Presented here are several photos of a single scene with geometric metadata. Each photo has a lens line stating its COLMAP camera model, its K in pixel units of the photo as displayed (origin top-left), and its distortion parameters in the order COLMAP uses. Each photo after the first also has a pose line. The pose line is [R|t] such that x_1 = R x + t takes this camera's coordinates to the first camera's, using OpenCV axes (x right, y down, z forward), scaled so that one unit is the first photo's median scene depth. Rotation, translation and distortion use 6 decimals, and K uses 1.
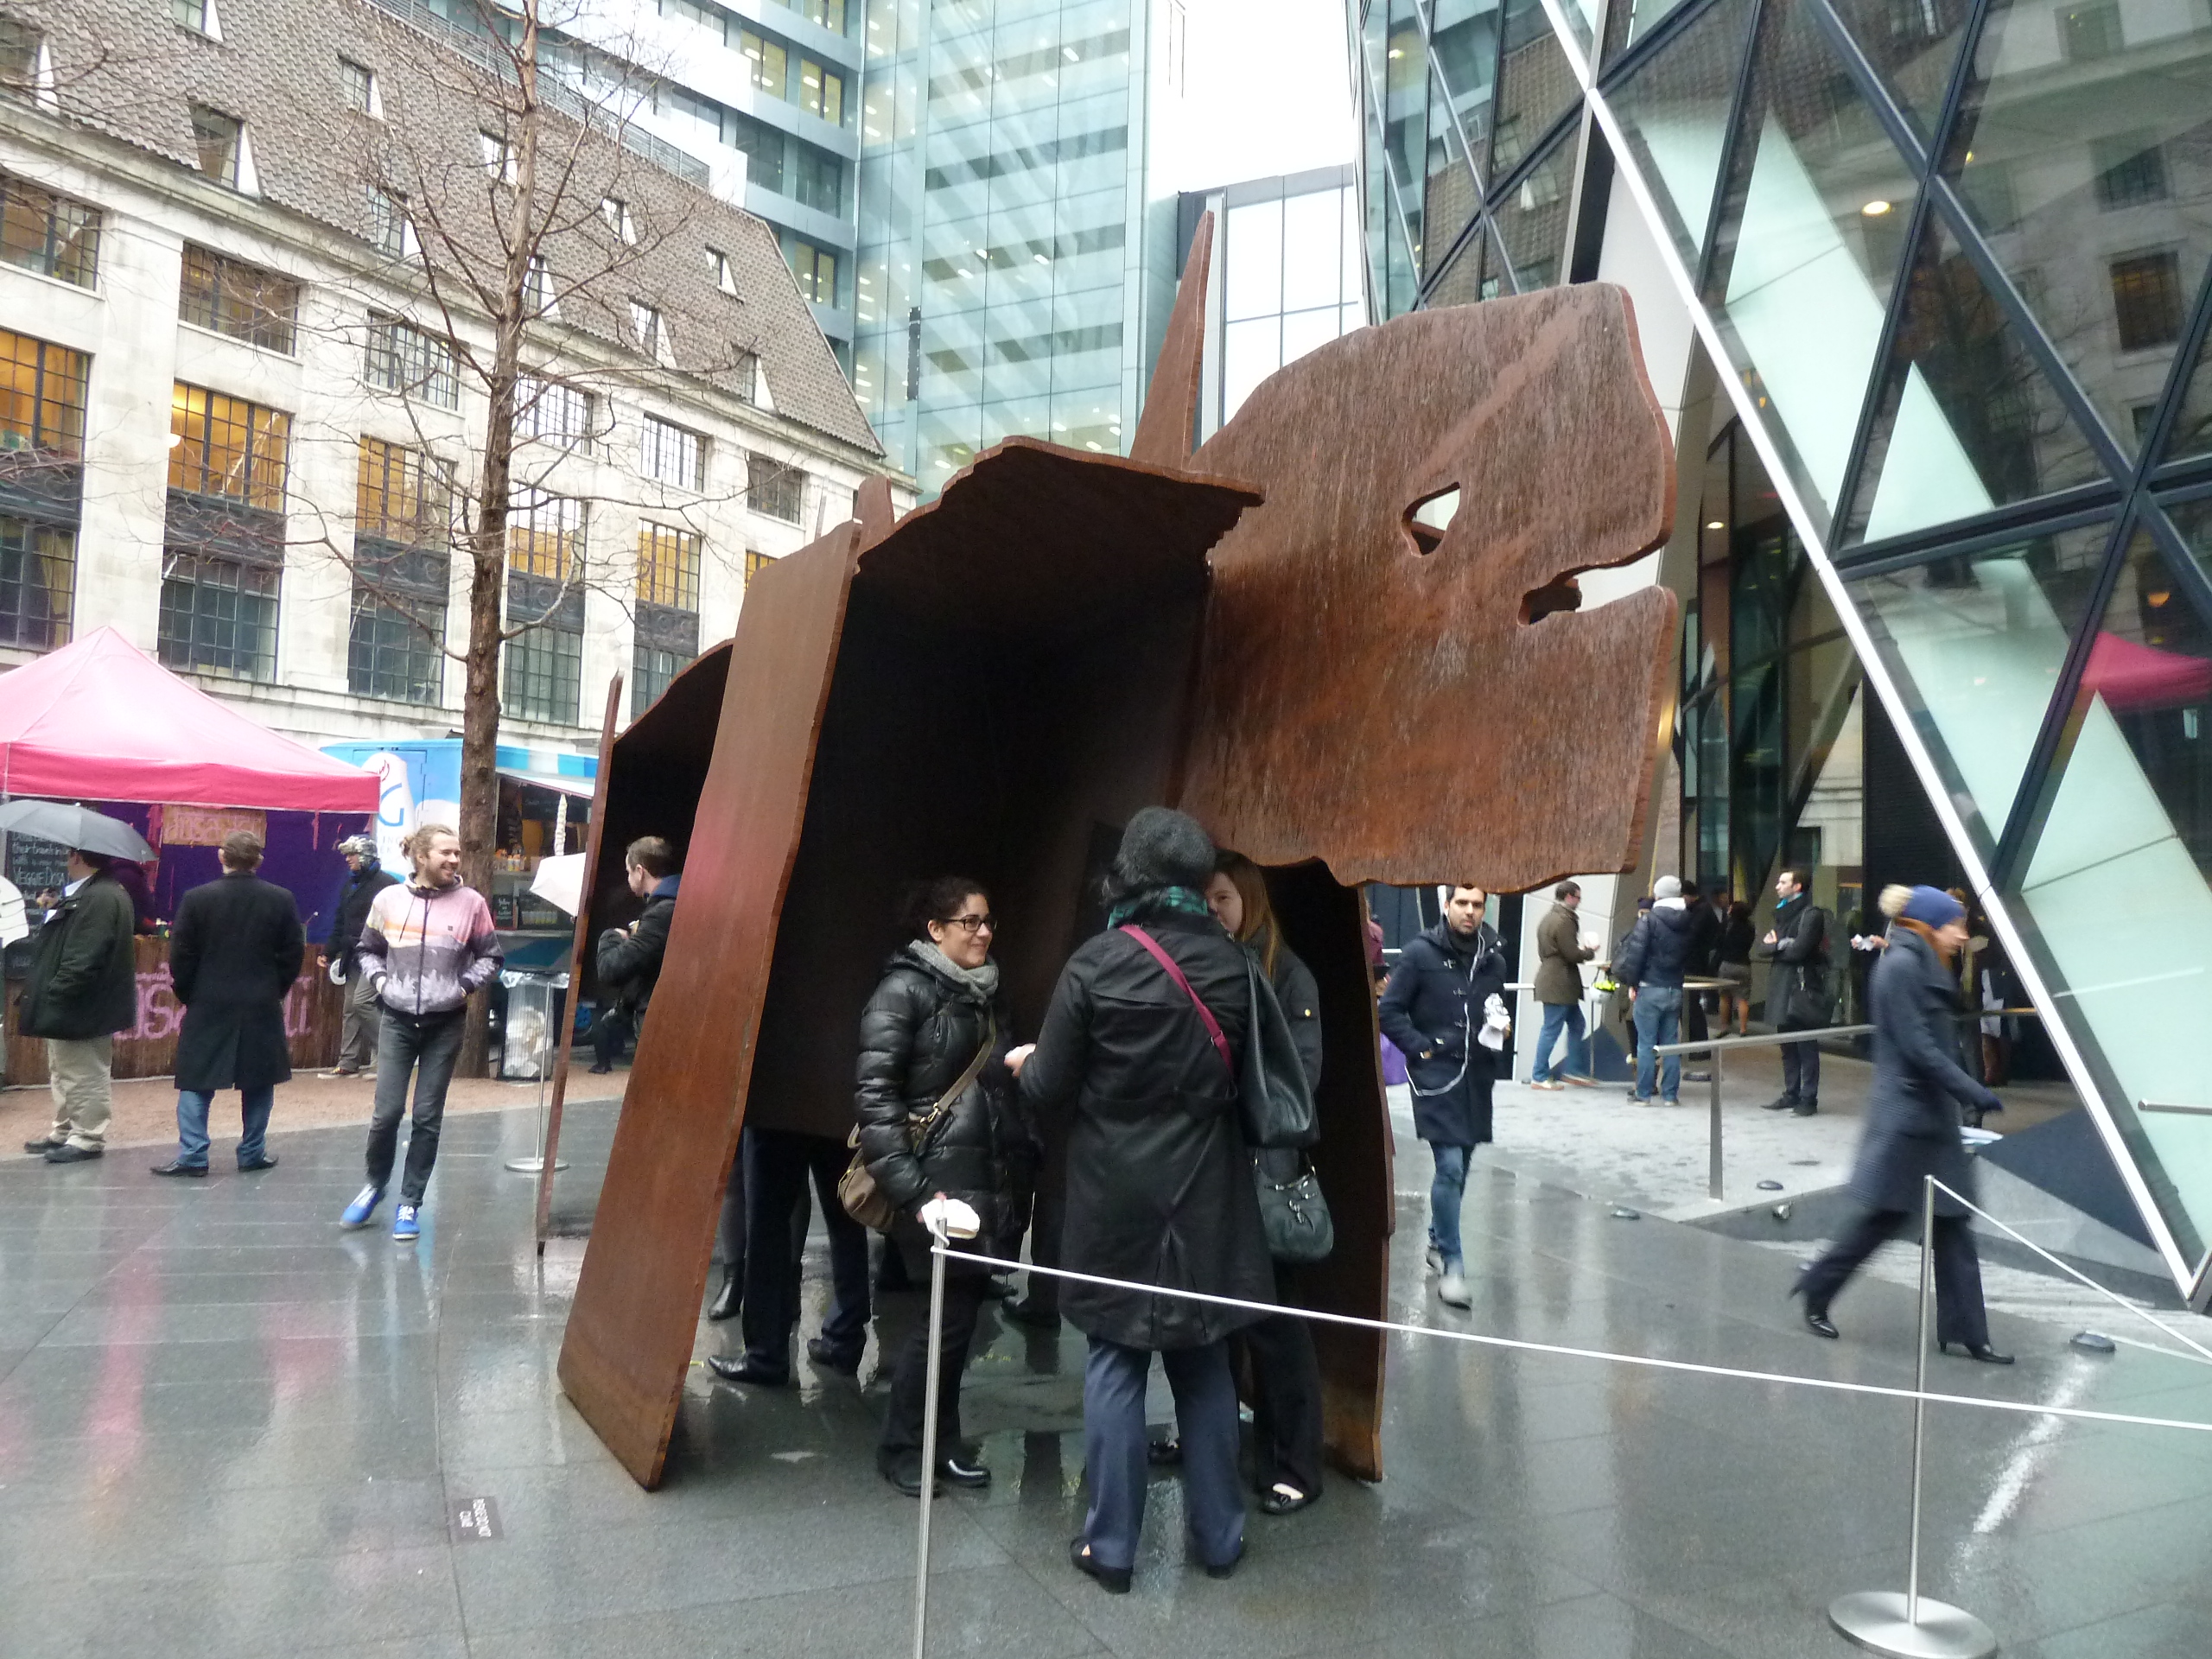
lens RADIAL K [[1622.1, 0, 1102.9], [0, 1622.1, 821.5], [0, 0, 1]] dist [-0.028927, -0.004378]
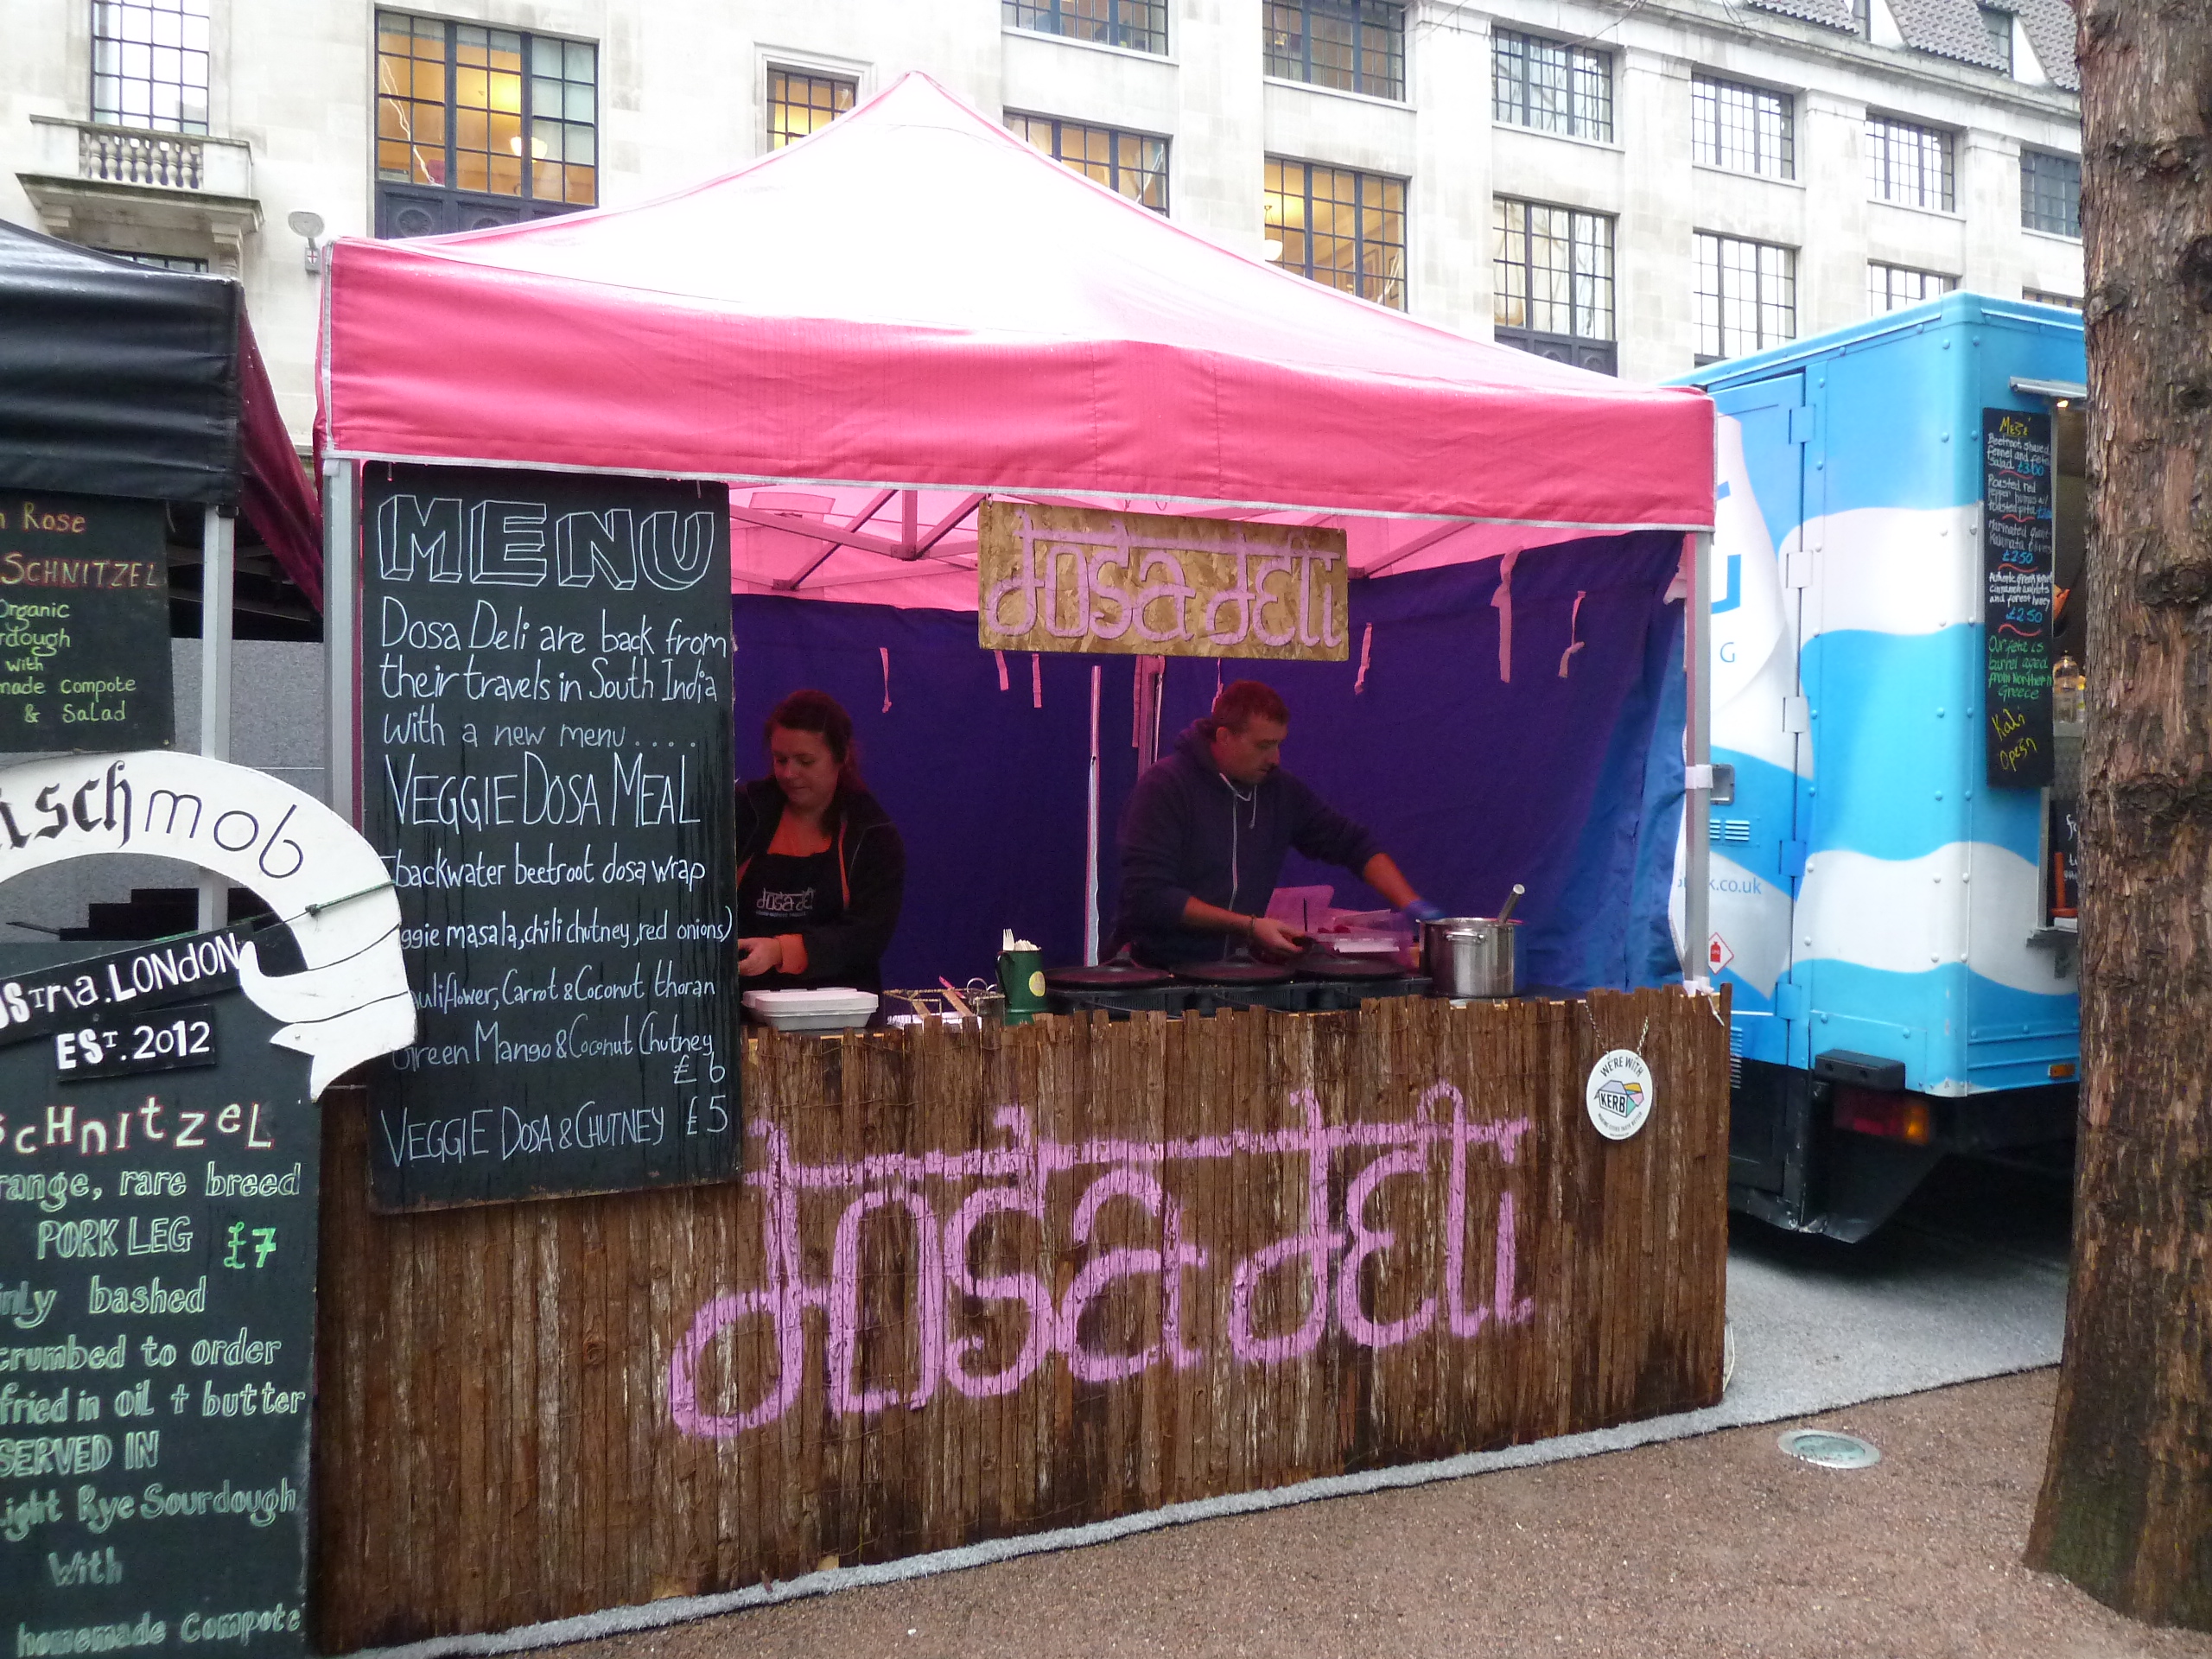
lens RADIAL K [[1622.1, 0, 1101.6], [0, 1622.1, 815.3], [0, 0, 1]] dist [-0.028927, -0.004378]
pose [[0.781913, -0.022316, -0.622988, -0.166497], [0.056945, 0.997738, 0.035732, 0.013173], [0.620781, -0.063416, 0.781415, 0.329249]]
